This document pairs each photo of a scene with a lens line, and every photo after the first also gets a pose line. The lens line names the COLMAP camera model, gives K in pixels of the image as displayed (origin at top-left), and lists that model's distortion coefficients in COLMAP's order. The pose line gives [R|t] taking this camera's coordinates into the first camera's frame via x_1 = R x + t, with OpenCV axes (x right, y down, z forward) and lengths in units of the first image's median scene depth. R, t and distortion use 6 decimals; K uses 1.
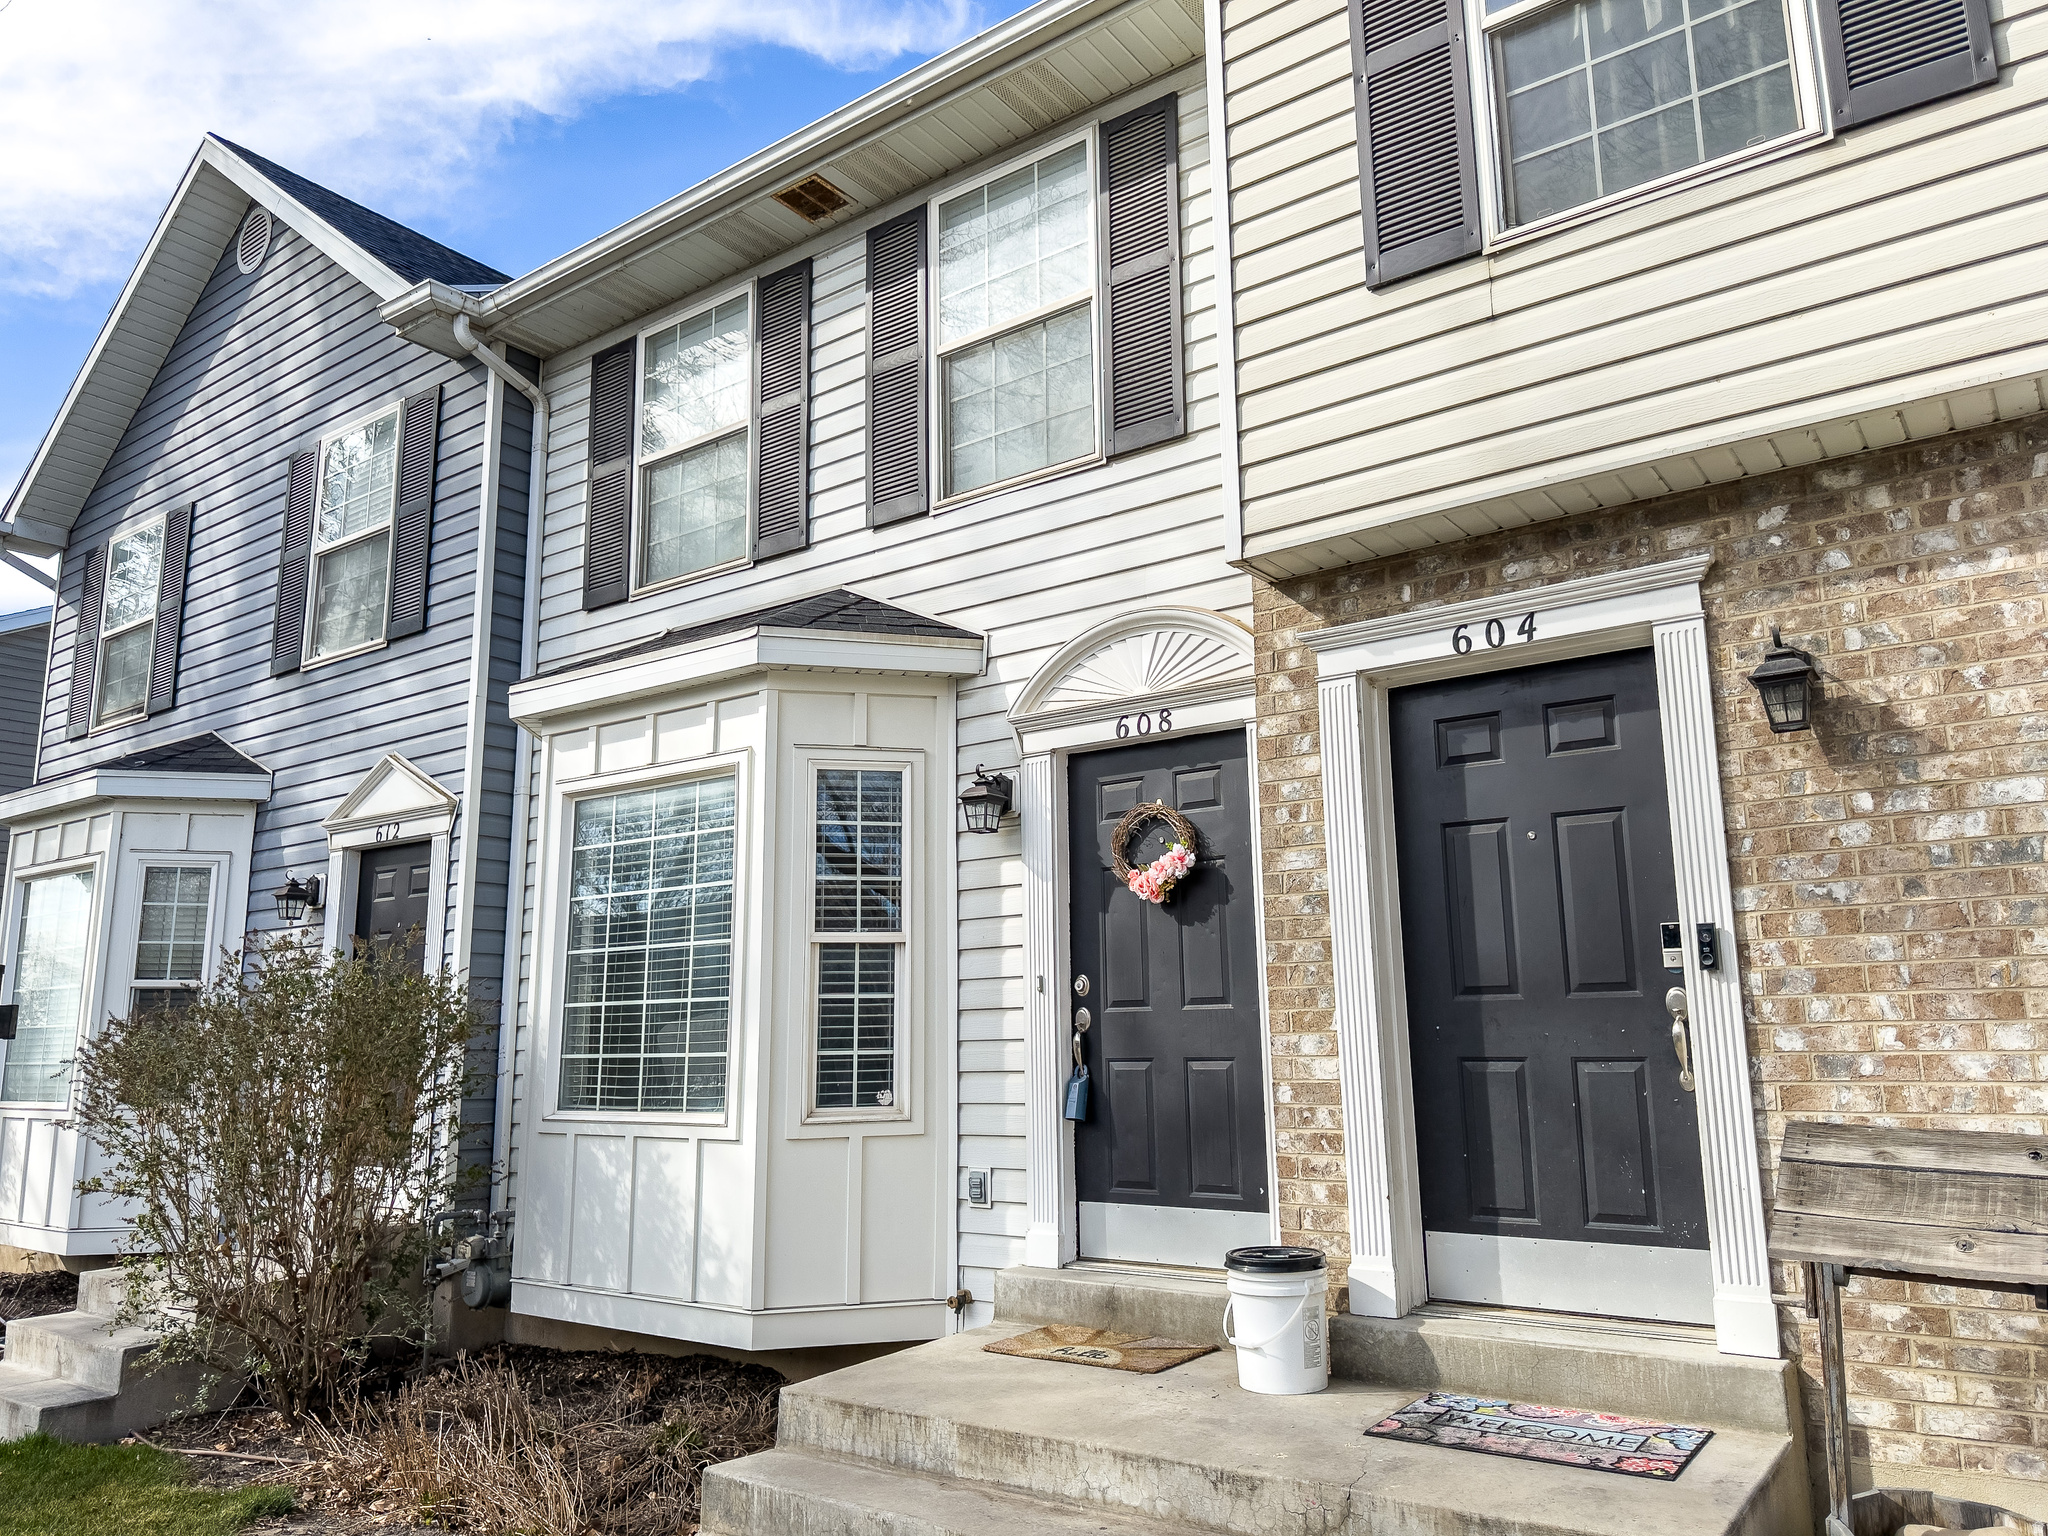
lens RADIAL K [[1428.5, 0, 1019.2], [0, 1428.5, 768.4], [0, 0, 1]] dist [0.047539, -0.049328]
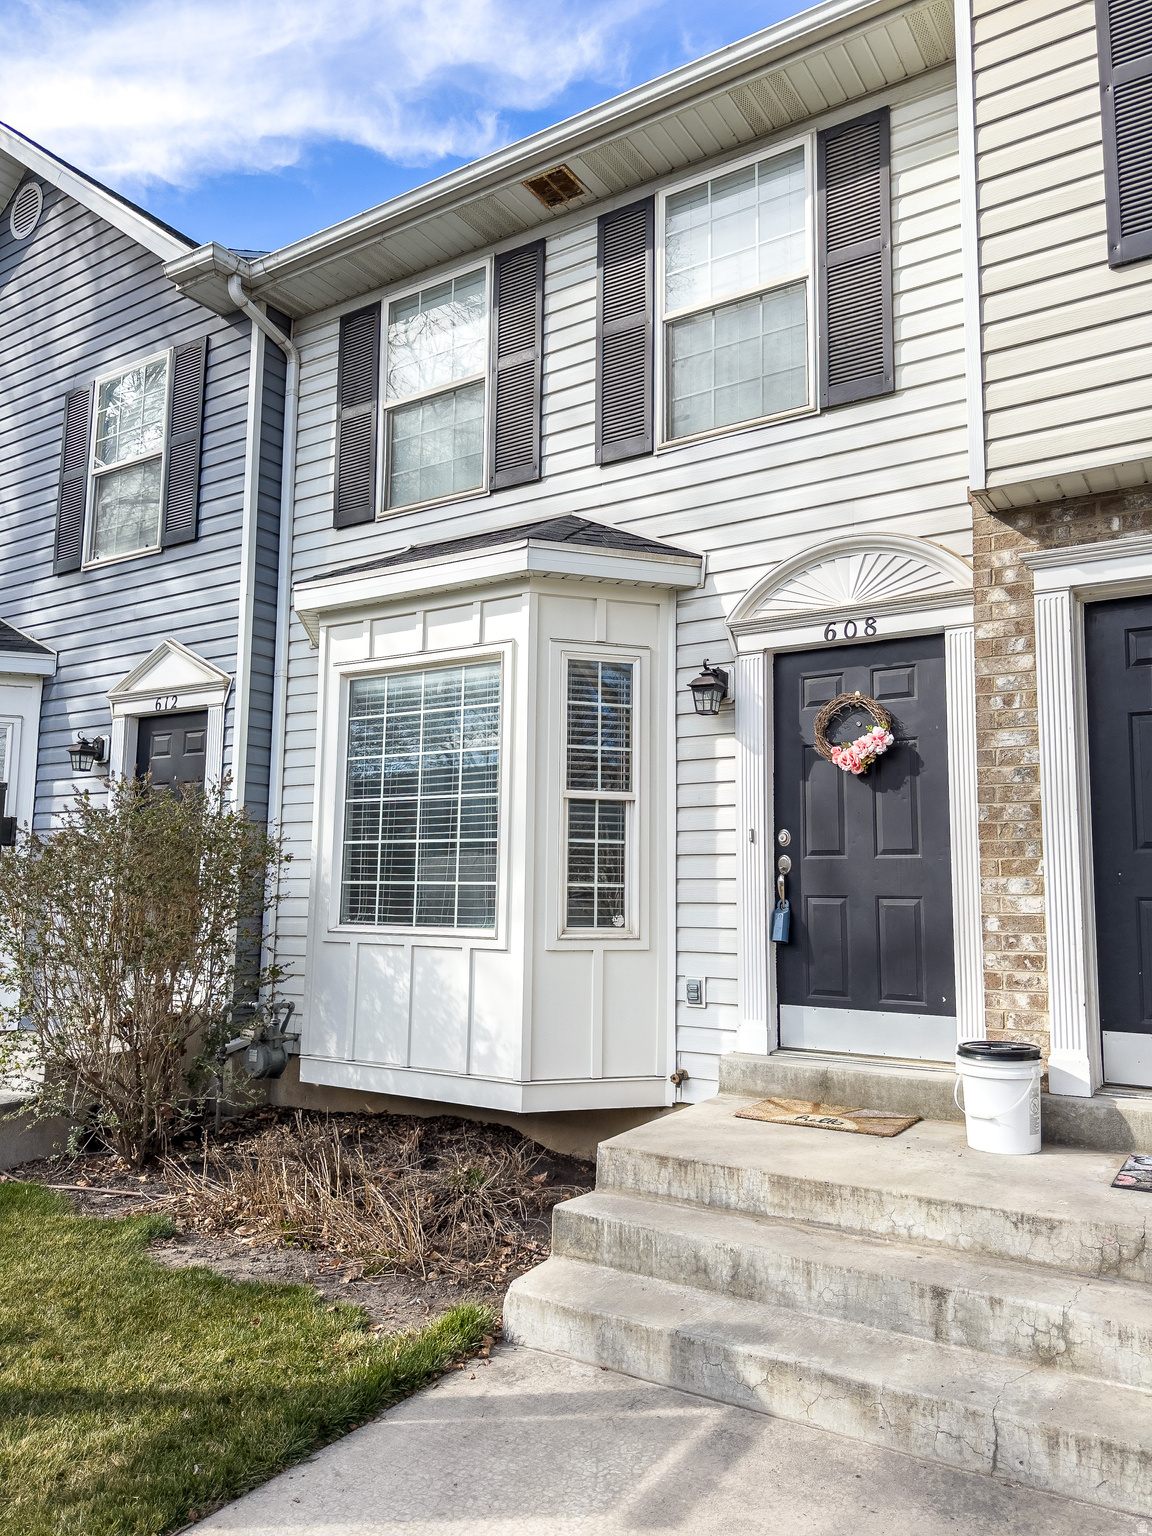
lens RADIAL K [[1071.4, 0, 575.1], [0, 1071.4, 767.6], [0, 0, 1]] dist [0.047539, -0.049328]
pose [[0.997828, 0.031768, 0.057700, -0.190494], [-0.035839, 0.996836, 0.070951, 0.029210], [-0.055264, -0.072865, 0.995810, 0.069559]]
